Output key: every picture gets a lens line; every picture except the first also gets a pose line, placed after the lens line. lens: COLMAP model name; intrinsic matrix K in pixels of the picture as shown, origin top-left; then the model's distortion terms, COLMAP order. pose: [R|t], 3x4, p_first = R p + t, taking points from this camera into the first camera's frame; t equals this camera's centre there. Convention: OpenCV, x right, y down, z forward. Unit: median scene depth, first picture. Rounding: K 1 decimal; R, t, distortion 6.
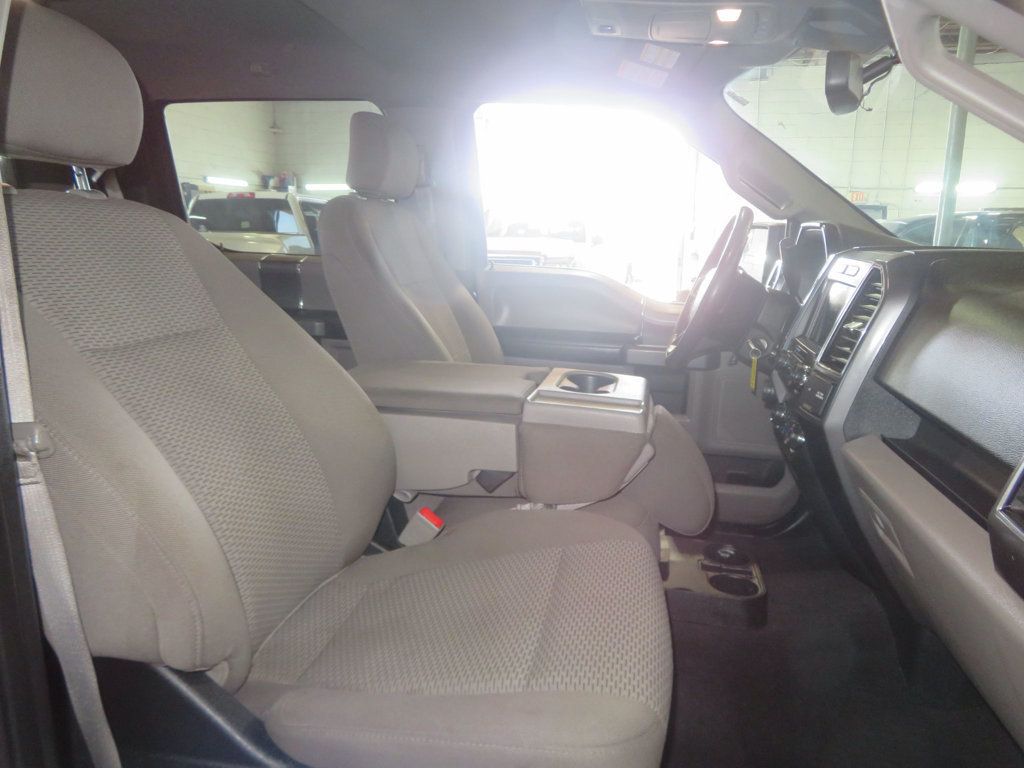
lens RADIAL K [[732.3, 0, 517.9], [0, 732.3, 388.4], [0, 0, 1]] dist [-0.011690, 0.002548]
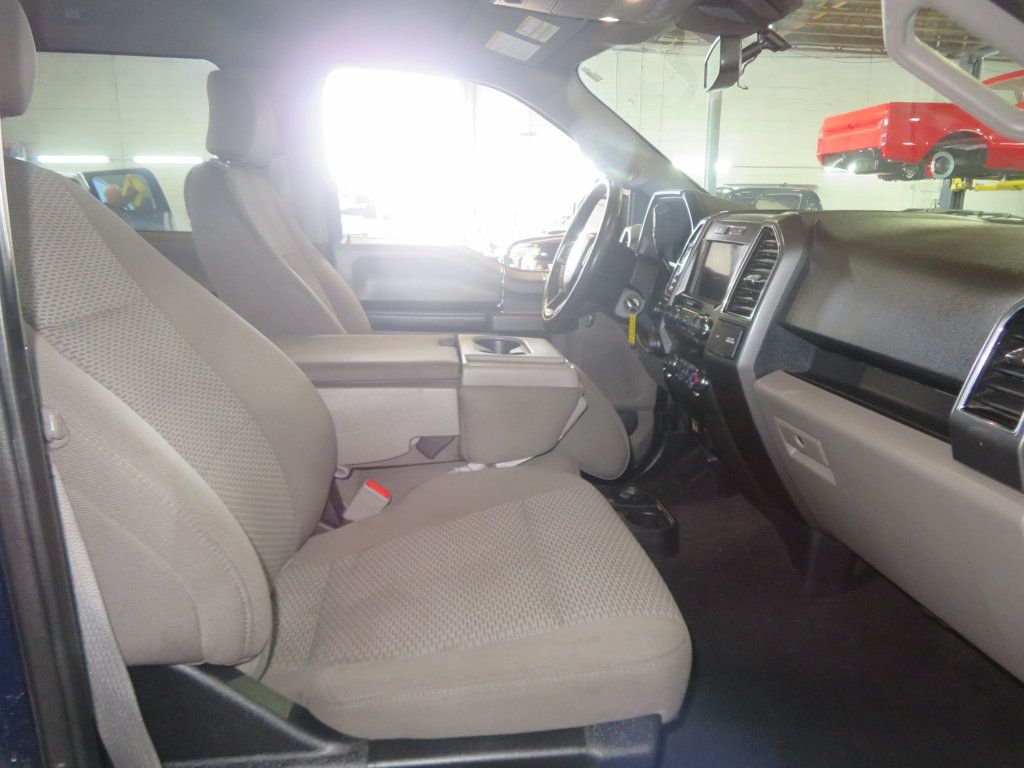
lens RADIAL K [[731.0, 0, 512.0], [0, 731.0, 384.0], [0, 0, 1]] dist [-0.007053, 0.002337]
pose [[0.957499, -0.074756, 0.278580, -0.208289], [0.067517, 0.997086, 0.035503, 0.011869], [-0.280422, -0.015185, 0.959757, 0.003481]]
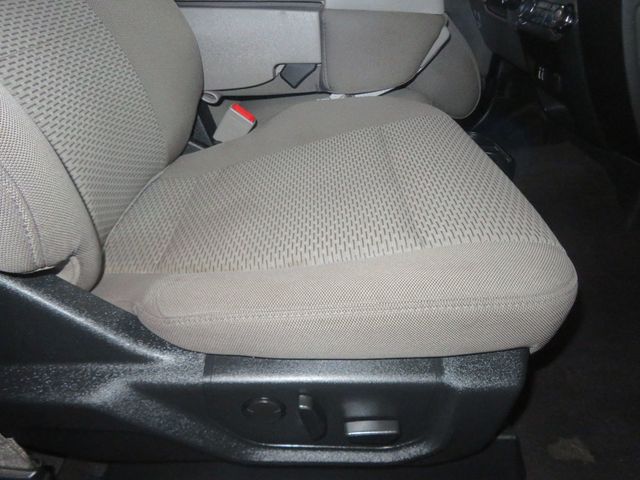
lens RADIAL K [[456.9, 0, 320.0], [0, 456.9, 240.0], [0, 0, 1]] dist [-0.007053, 0.002337]
pose [[0.981220, -0.108429, 0.159535, -0.134553], [0.046769, 0.936111, 0.348580, 0.122979], [-0.187139, -0.334572, 0.923602, 0.309447]]
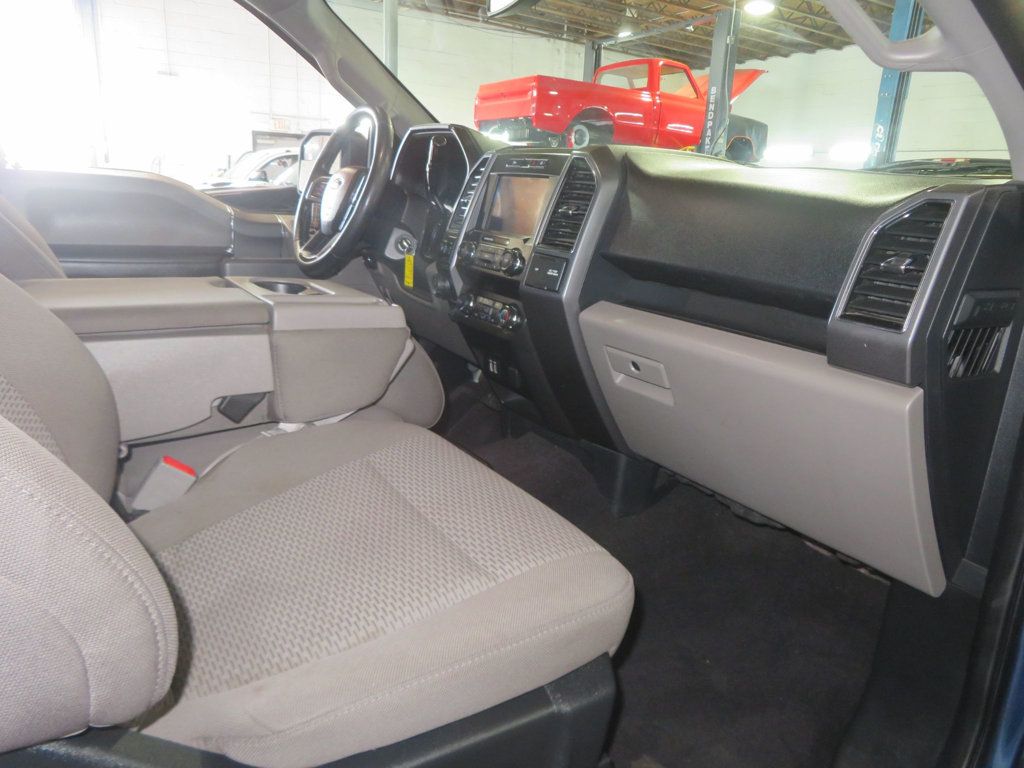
lens RADIAL K [[736.9, 0, 507.0], [0, 736.9, 372.2], [0, 0, 1]] dist [-0.004516, -0.002825]
pose [[0.739957, -0.145723, 0.656680, -0.358728], [0.099547, 0.989225, 0.107347, 0.027520], [-0.665248, -0.014061, 0.746490, 0.180019]]
